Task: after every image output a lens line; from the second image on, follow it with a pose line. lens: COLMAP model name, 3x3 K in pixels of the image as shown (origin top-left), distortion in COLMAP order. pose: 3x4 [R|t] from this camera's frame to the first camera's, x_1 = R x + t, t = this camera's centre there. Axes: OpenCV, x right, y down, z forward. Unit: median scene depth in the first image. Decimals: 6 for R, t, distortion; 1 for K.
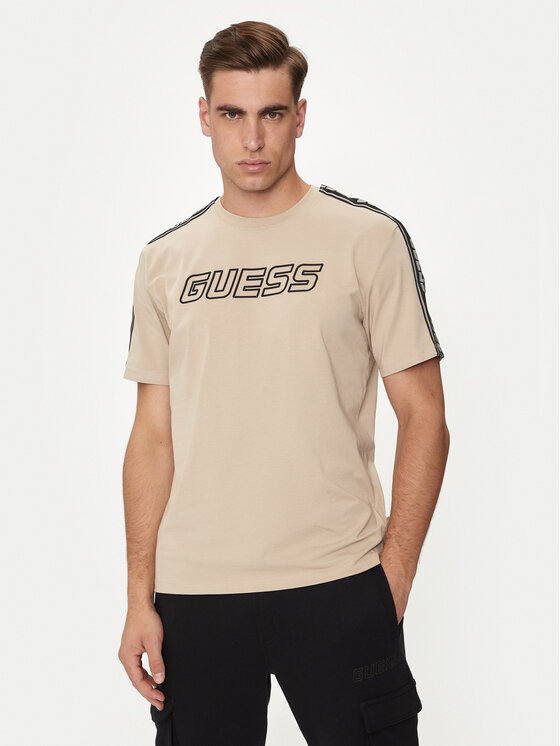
lens RADIAL K [[1586.5, 0, 280.0], [0, 1586.5, 373.0], [0, 0, 1]] dist [1.095677, -0.036152]
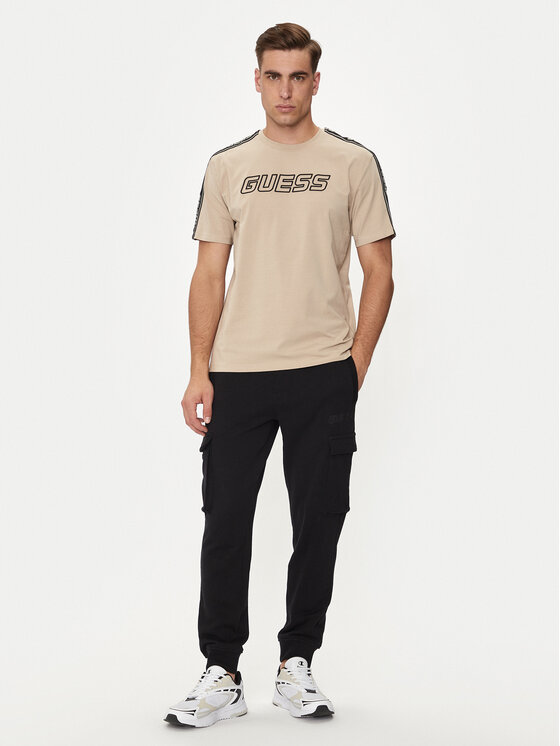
lens RADIAL K [[1474.8, 0, 280.0], [0, 1474.8, 373.0], [0, 0, 1]] dist [0.814459, 0.086108]
pose [[0.999209, 0.028590, 0.027656, -0.057111], [-0.030965, 0.995495, 0.089621, 0.002471], [-0.024970, -0.090406, 0.995592, -0.565504]]
